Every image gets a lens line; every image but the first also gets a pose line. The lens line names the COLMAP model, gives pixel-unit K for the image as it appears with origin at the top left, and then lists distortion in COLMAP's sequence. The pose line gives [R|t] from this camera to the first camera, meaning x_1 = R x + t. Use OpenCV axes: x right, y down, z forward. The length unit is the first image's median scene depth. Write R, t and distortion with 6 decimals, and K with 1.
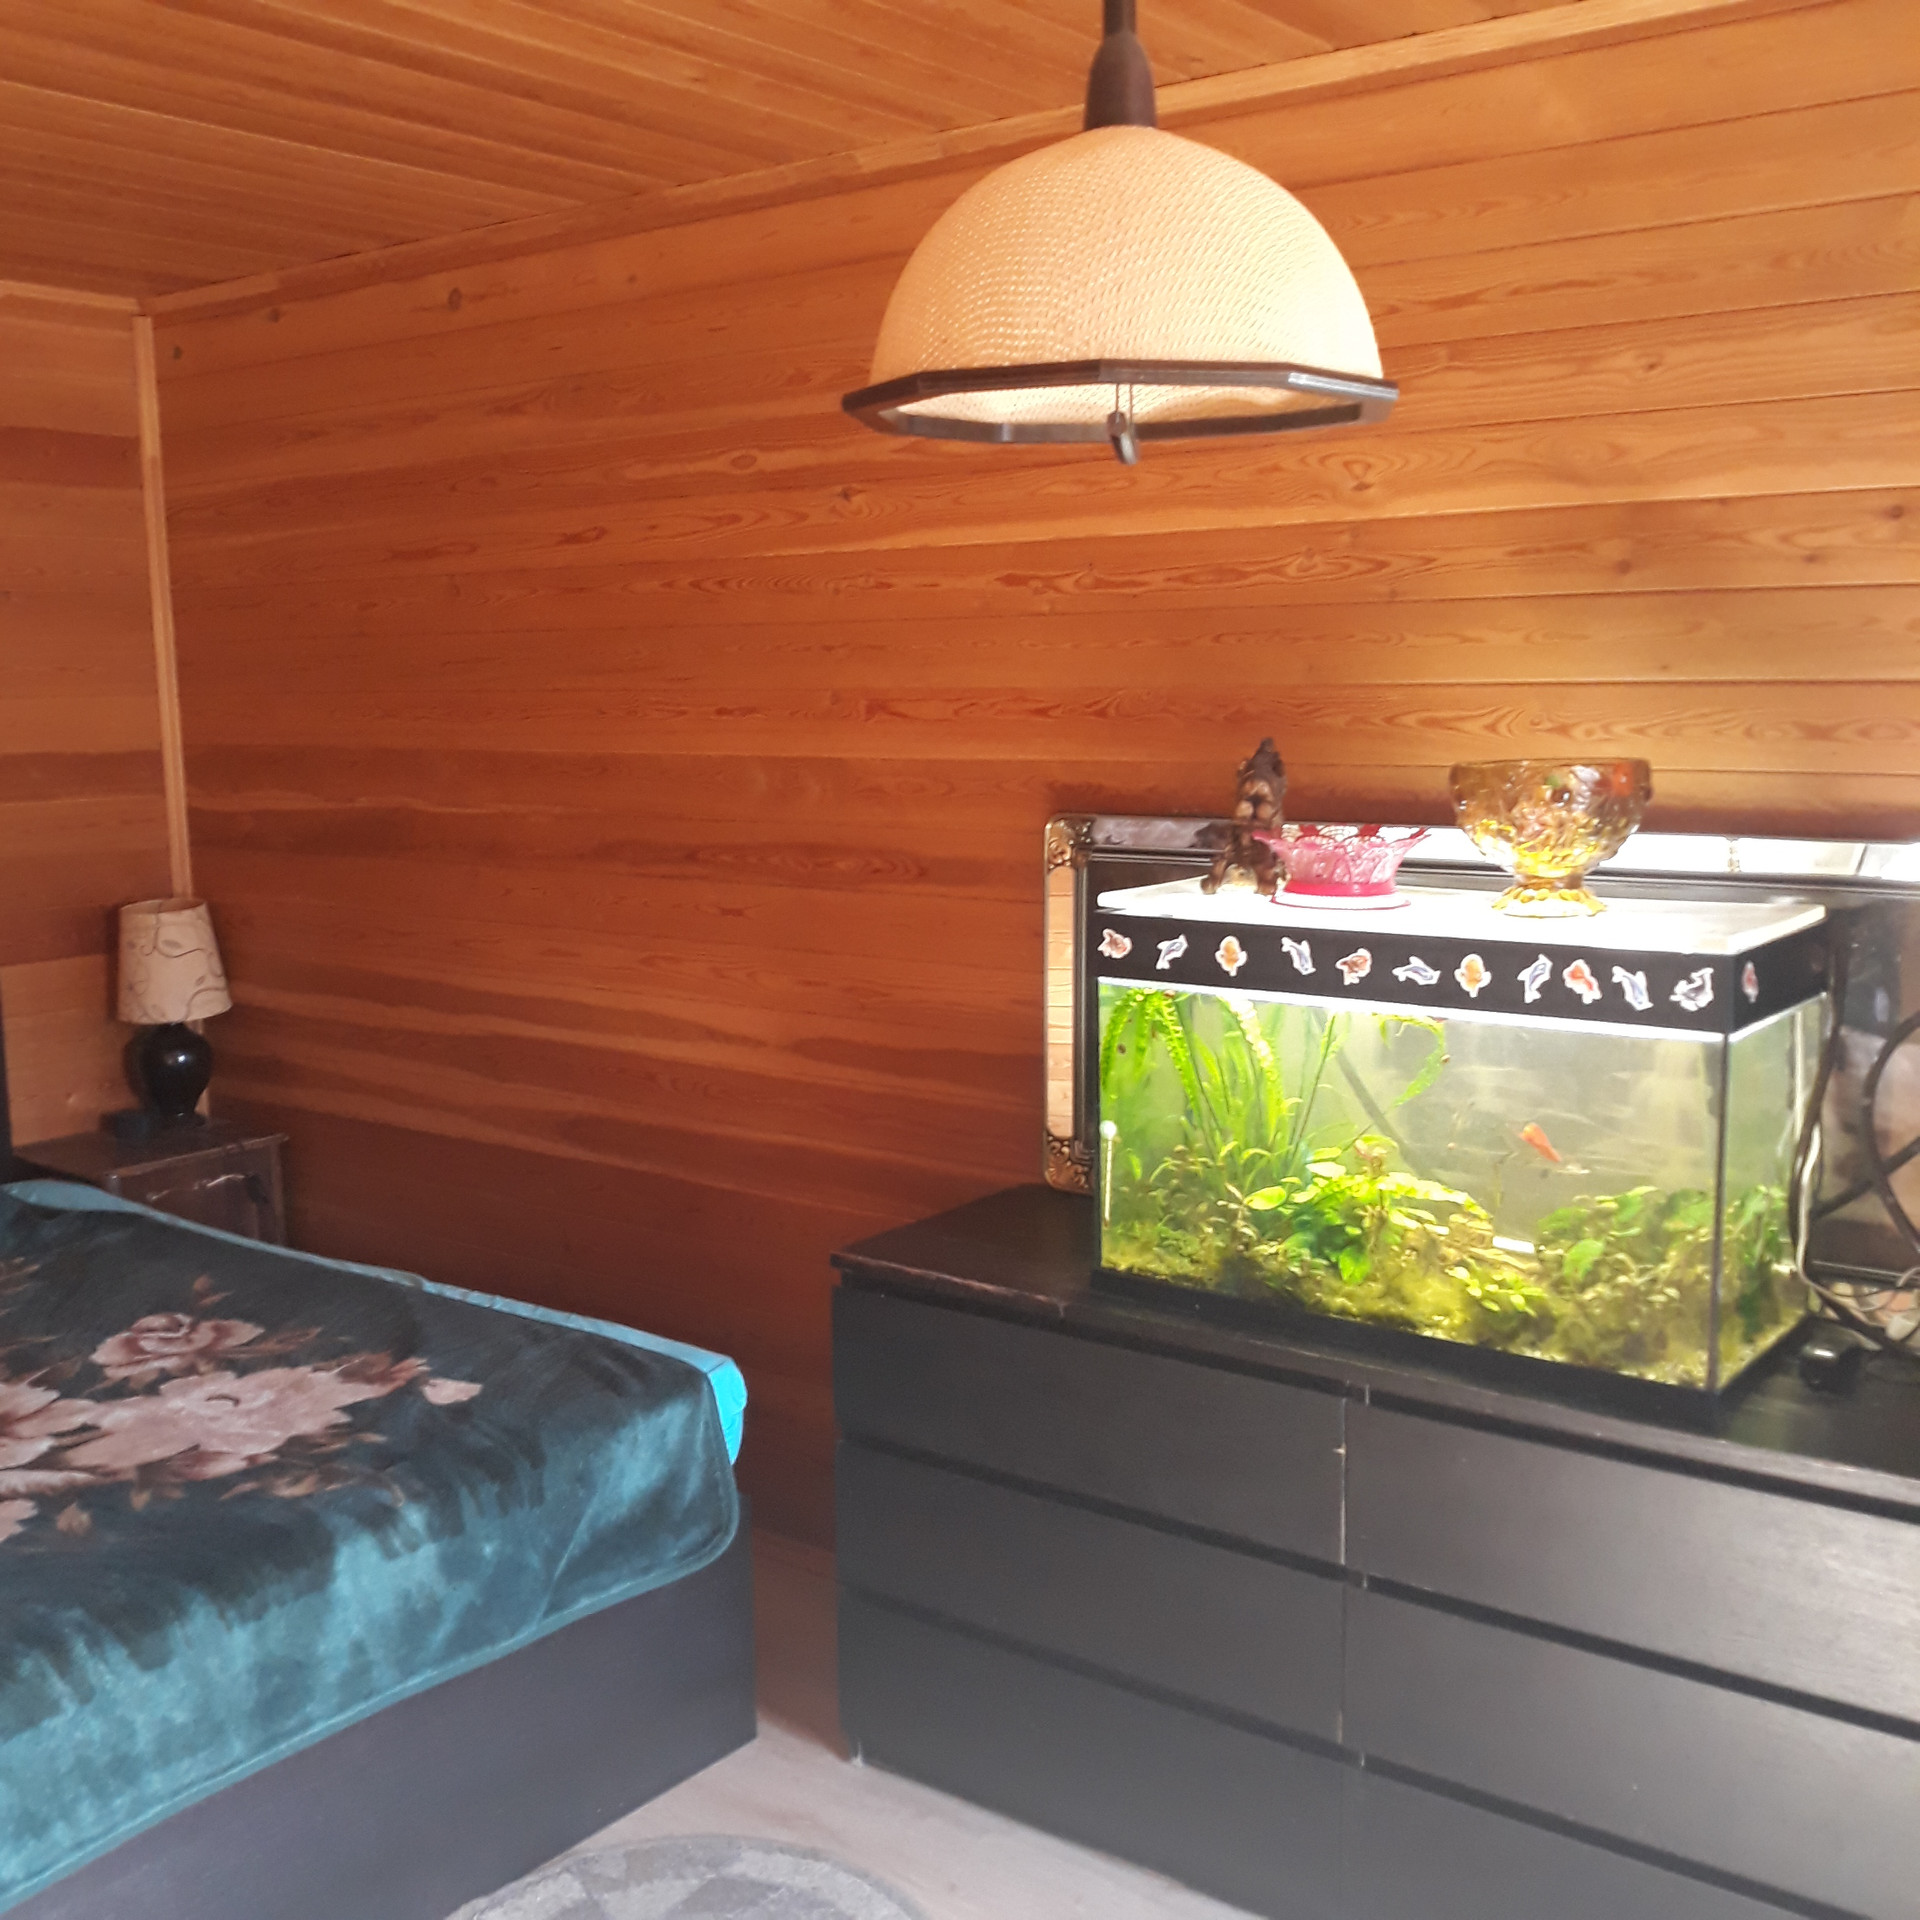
lens RADIAL K [[2125.2, 0, 990.9], [0, 2125.2, 949.0], [0, 0, 1]] dist [0.085379, -0.222314]
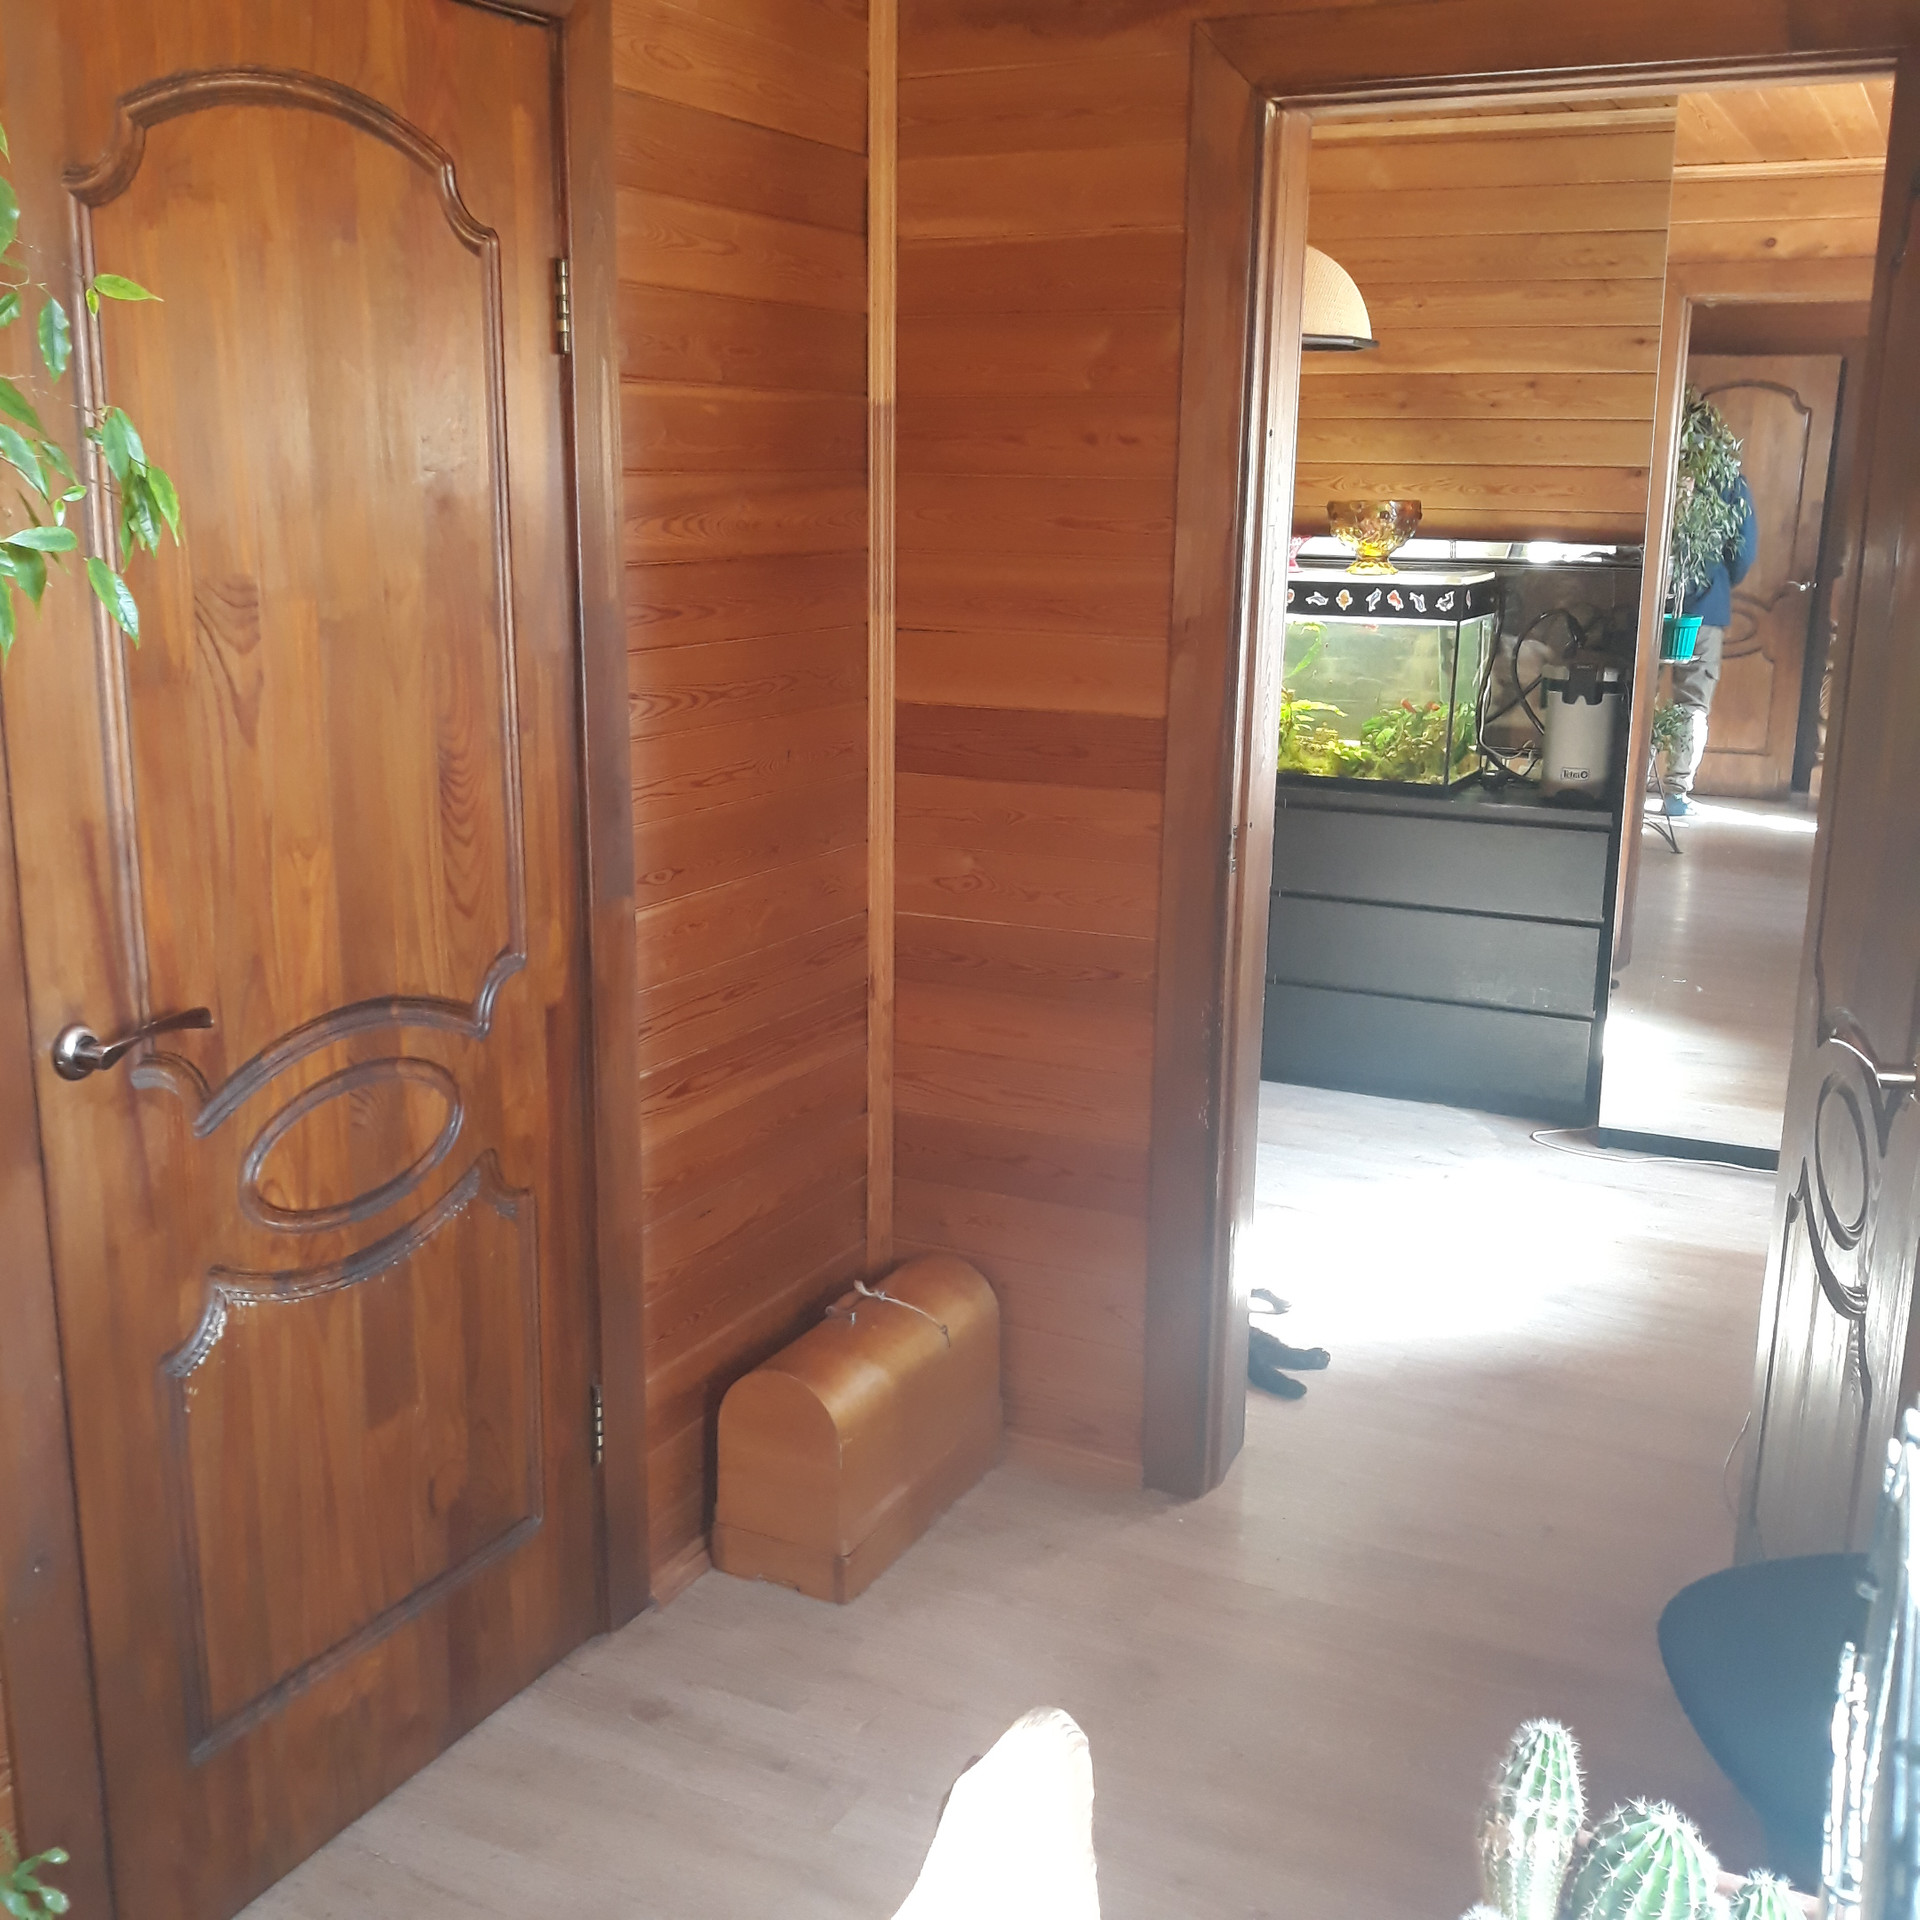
lens RADIAL K [[2125.2, 0, 990.9], [0, 2125.2, 949.0], [0, 0, 1]] dist [0.085379, -0.222314]
pose [[0.982343, -0.018006, 0.186220, -0.514760], [0.000273, 0.995495, 0.094819, 0.153902], [-0.187088, -0.093094, 0.977922, -1.037953]]
